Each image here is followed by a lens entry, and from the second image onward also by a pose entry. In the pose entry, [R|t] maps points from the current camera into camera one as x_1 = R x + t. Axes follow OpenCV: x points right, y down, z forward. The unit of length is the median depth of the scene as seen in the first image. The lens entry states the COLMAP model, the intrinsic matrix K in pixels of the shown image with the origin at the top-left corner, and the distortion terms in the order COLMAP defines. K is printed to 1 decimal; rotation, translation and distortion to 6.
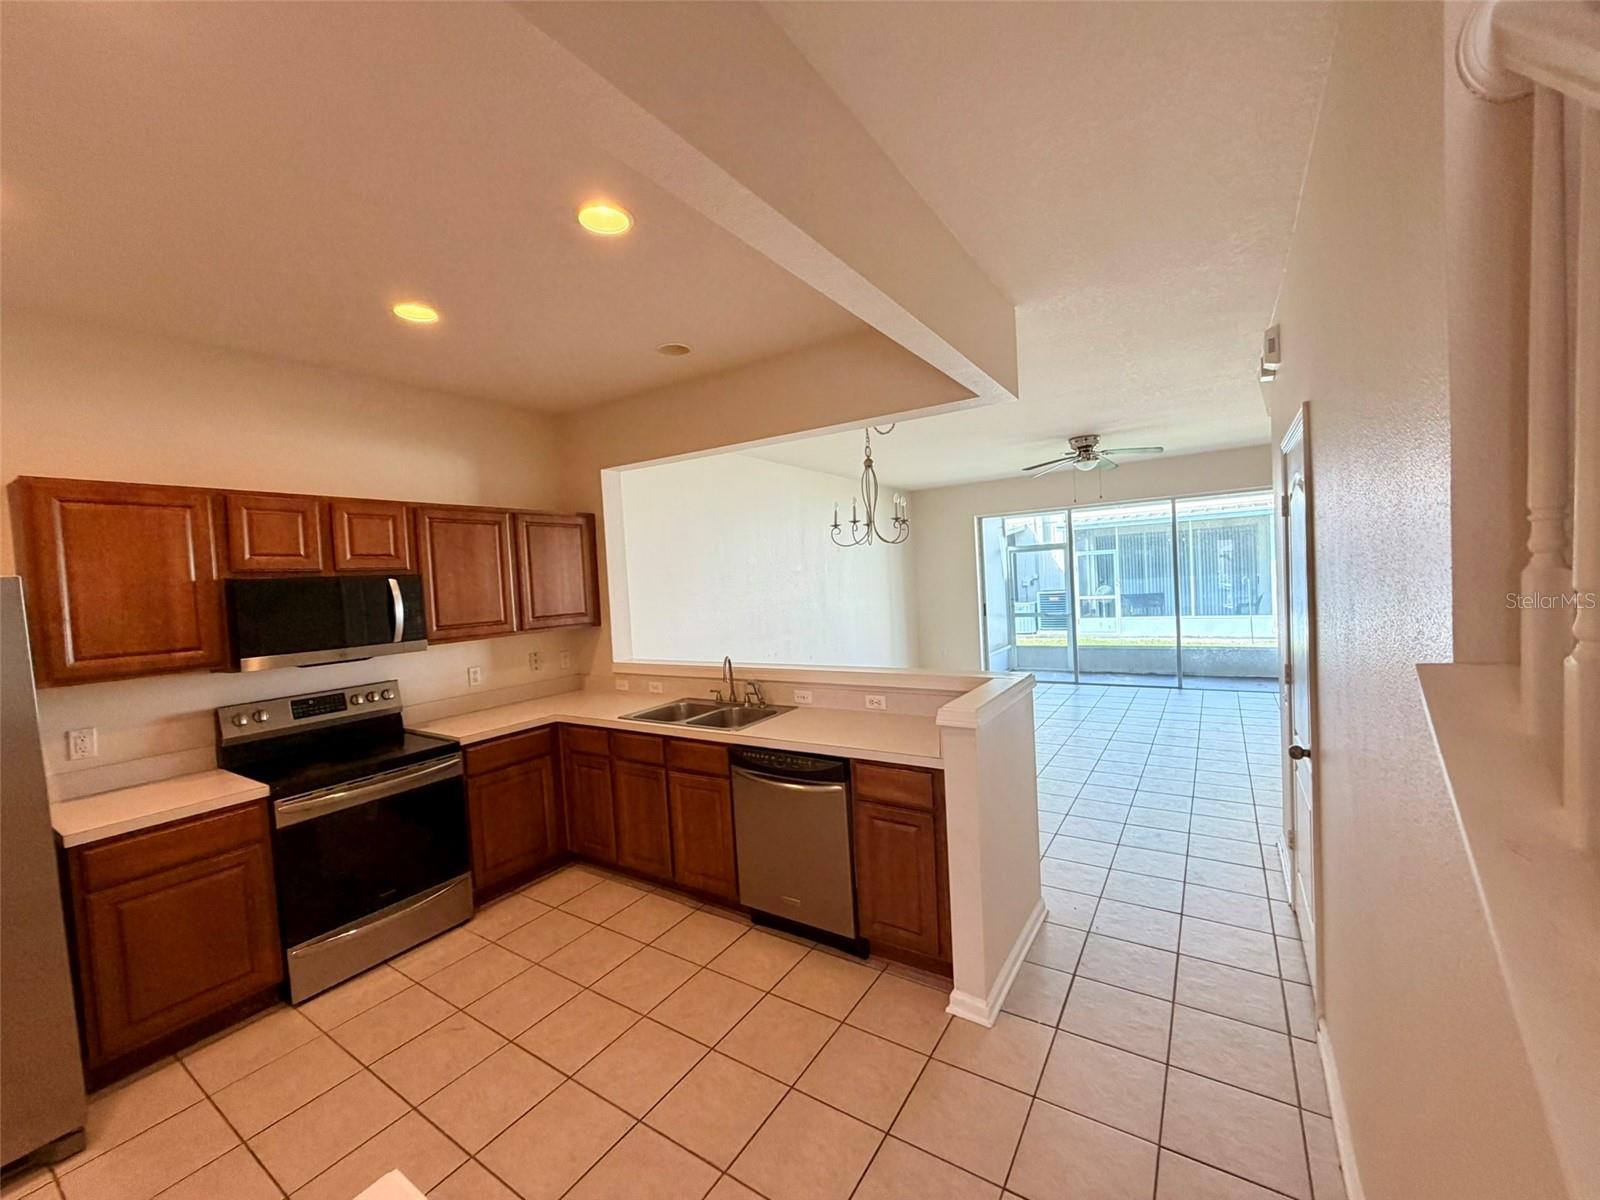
lens RADIAL K [[638.4, 0, 794.7], [0, 638.4, 600.7], [0, 0, 1]] dist [0.001196, -0.000462]
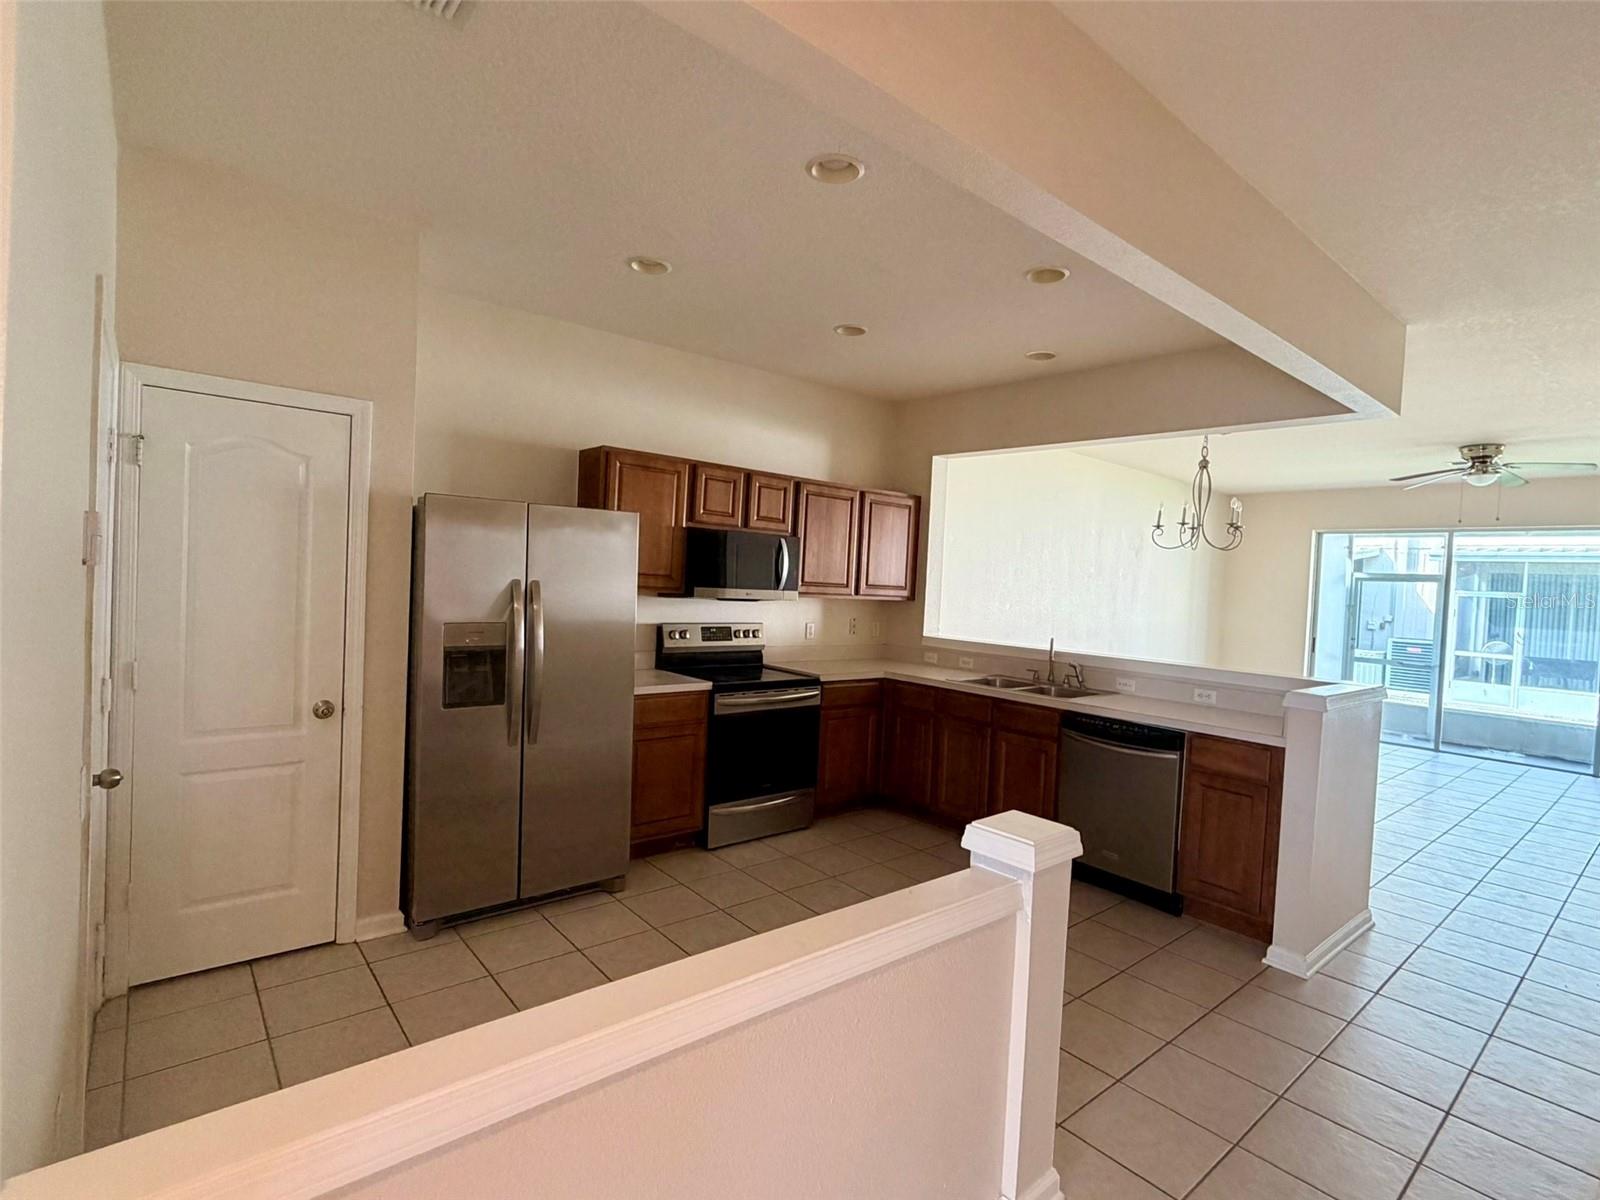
lens RADIAL K [[776.6, 0, 795.3], [0, 776.6, 600.2], [0, 0, 1]] dist [0.001045, -0.000512]
pose [[0.952410, 0.109697, -0.284396, -0.156200], [-0.112116, 0.993664, 0.007814, 0.063563], [0.283451, 0.024443, 0.958675, -0.386311]]
